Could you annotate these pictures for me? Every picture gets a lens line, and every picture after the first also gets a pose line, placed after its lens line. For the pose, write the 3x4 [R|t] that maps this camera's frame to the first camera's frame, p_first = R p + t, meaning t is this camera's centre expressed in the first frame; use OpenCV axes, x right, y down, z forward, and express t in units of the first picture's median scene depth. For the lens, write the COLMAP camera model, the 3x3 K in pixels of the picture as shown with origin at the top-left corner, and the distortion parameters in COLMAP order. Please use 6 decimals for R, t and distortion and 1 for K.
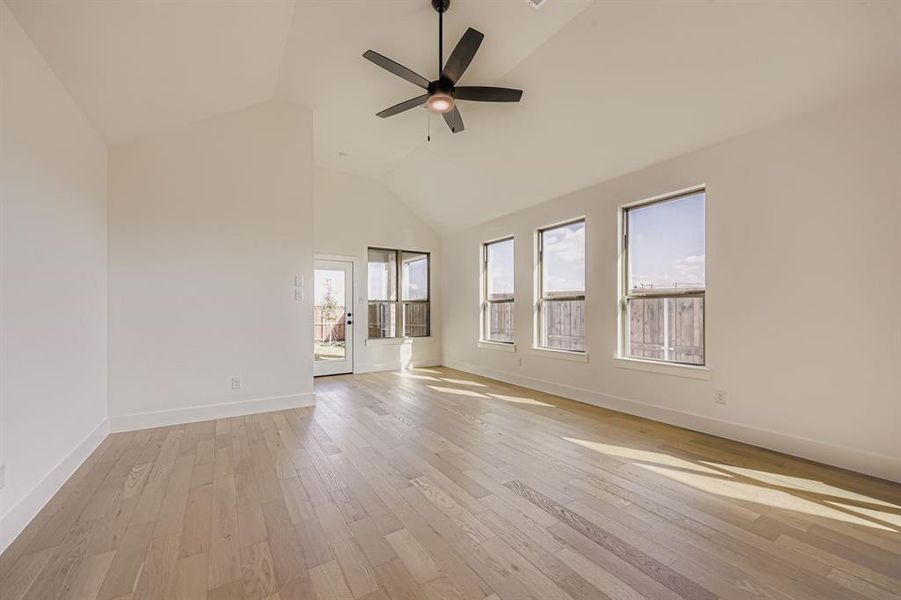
lens RADIAL K [[355.7, 0, 448.8], [0, 355.7, 309.4], [0, 0, 1]] dist [0.001502, -0.000043]
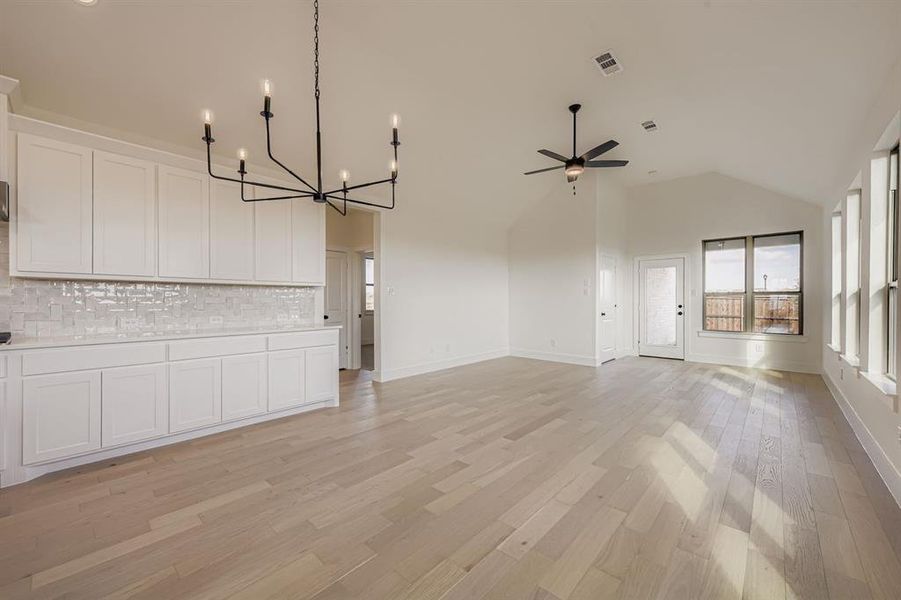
lens RADIAL K [[355.4, 0, 448.0], [0, 355.4, 300.3], [0, 0, 1]] dist [0.006787, -0.000569]
pose [[0.260398, -0.002556, -0.965498, 0.595544], [0.000029, 0.999997, -0.002640, -0.000787], [0.965501, 0.000660, 0.260397, 0.021544]]
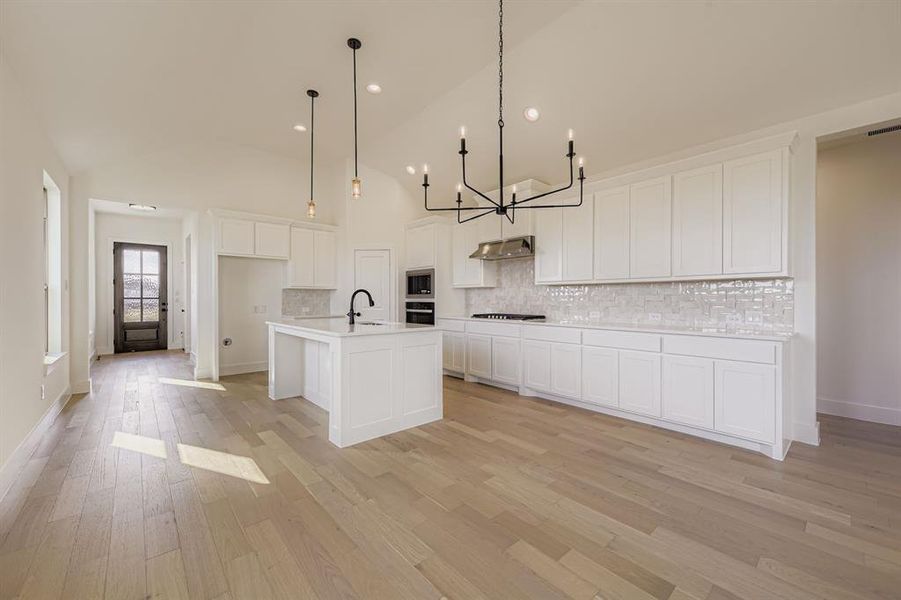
lens RADIAL K [[355.4, 0, 448.0], [0, 355.4, 300.3], [0, 0, 1]] dist [0.006787, -0.000569]
pose [[-0.987887, 0.000713, -0.155173, 0.381218], [0.000070, 0.999991, 0.004149, -0.000847], [0.155175, 0.004088, -0.987879, 0.340713]]
